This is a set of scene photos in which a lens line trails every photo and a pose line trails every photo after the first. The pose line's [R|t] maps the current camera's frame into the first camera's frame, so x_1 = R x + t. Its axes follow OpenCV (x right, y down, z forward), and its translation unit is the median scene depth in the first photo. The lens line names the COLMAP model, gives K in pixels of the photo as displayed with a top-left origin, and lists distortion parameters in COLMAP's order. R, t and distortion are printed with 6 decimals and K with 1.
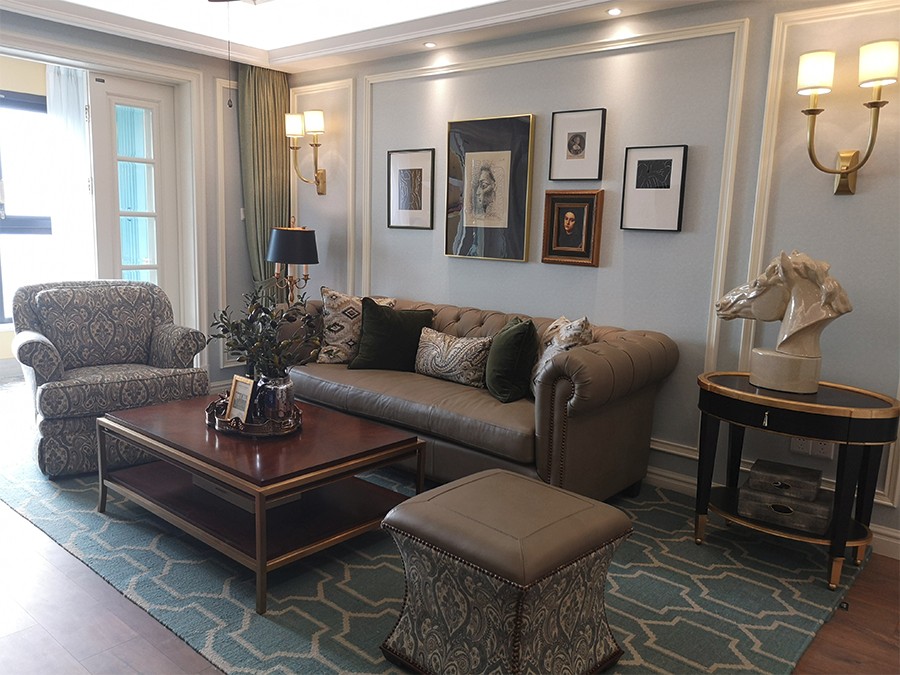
lens RADIAL K [[714.6, 0, 450.0], [0, 714.6, 337.5], [0, 0, 1]] dist [0.011899, -0.003861]
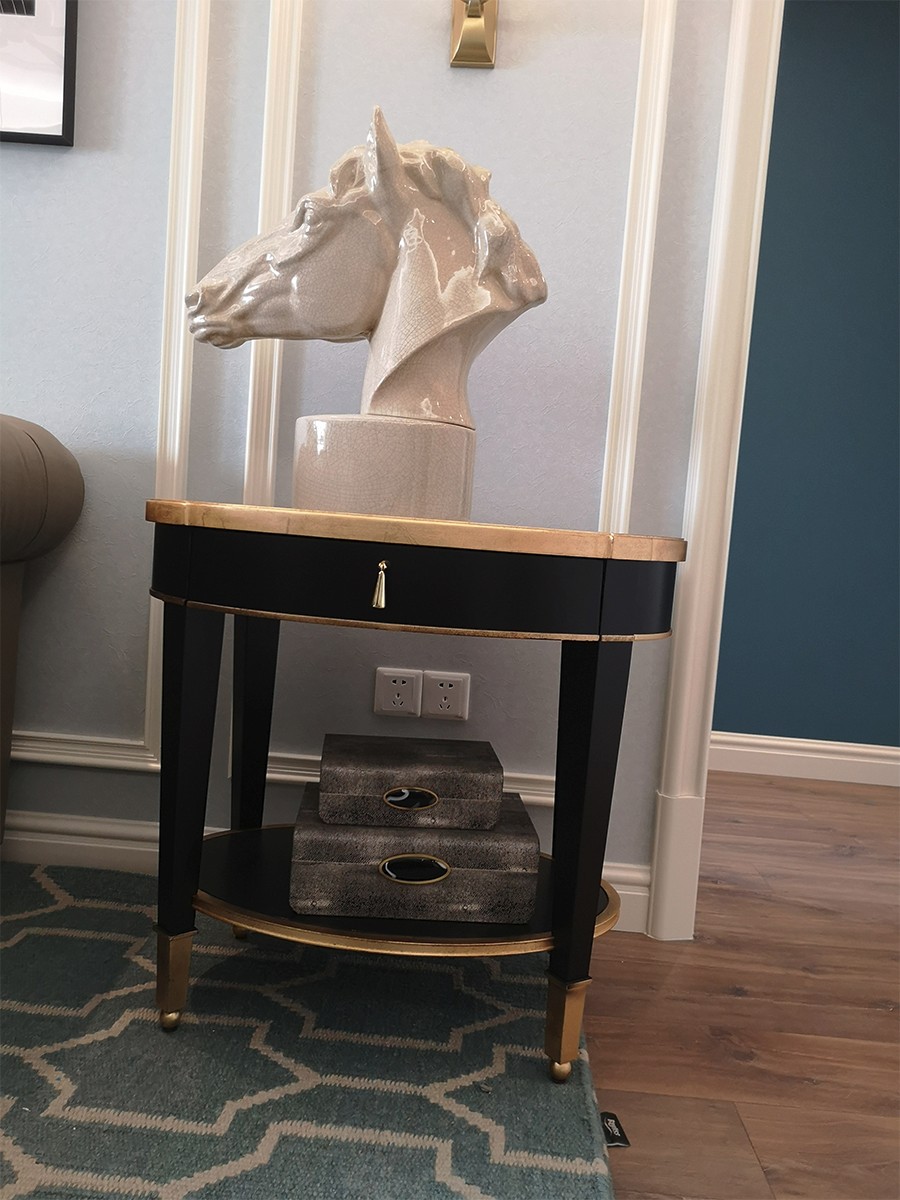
lens RADIAL K [[952.8, 0, 431.8], [0, 952.8, 601.6], [0, 0, 1]] dist [0.011899, -0.003861]
pose [[0.790760, -0.027669, 0.611500, 0.161045], [0.050403, 0.998529, -0.019997, 0.099407], [-0.610047, 0.046634, 0.790992, 0.509435]]
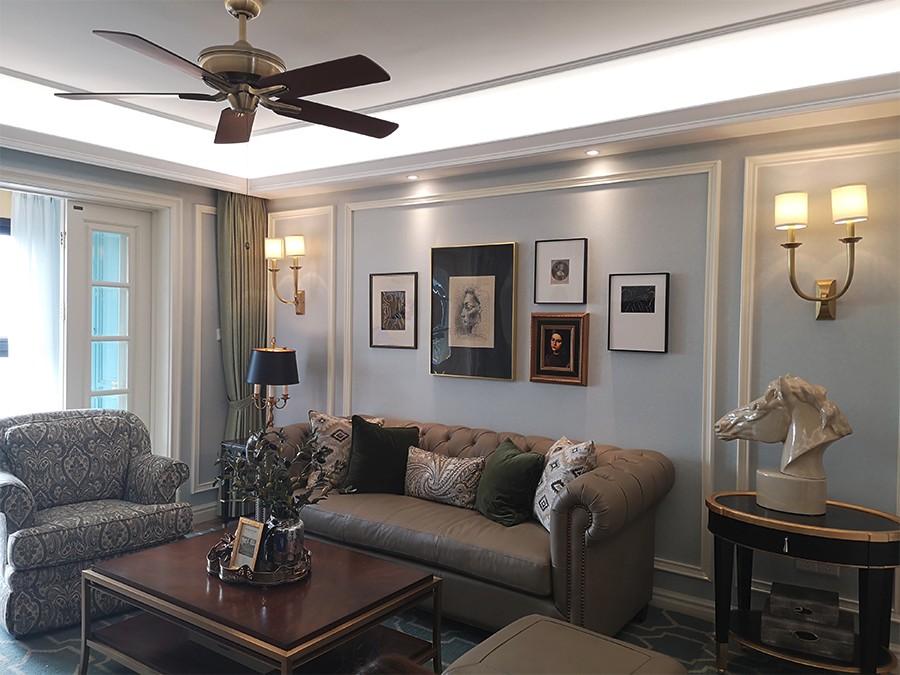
lens RADIAL K [[692.2, 0, 450.0], [0, 692.2, 337.5], [0, 0, 1]] dist [0.079911, -0.087740]
pose [[0.995510, -0.019152, 0.092704, -0.088641], [0.031424, 0.990646, -0.132788, -0.044619], [-0.089294, 0.135105, 0.986800, 0.018699]]
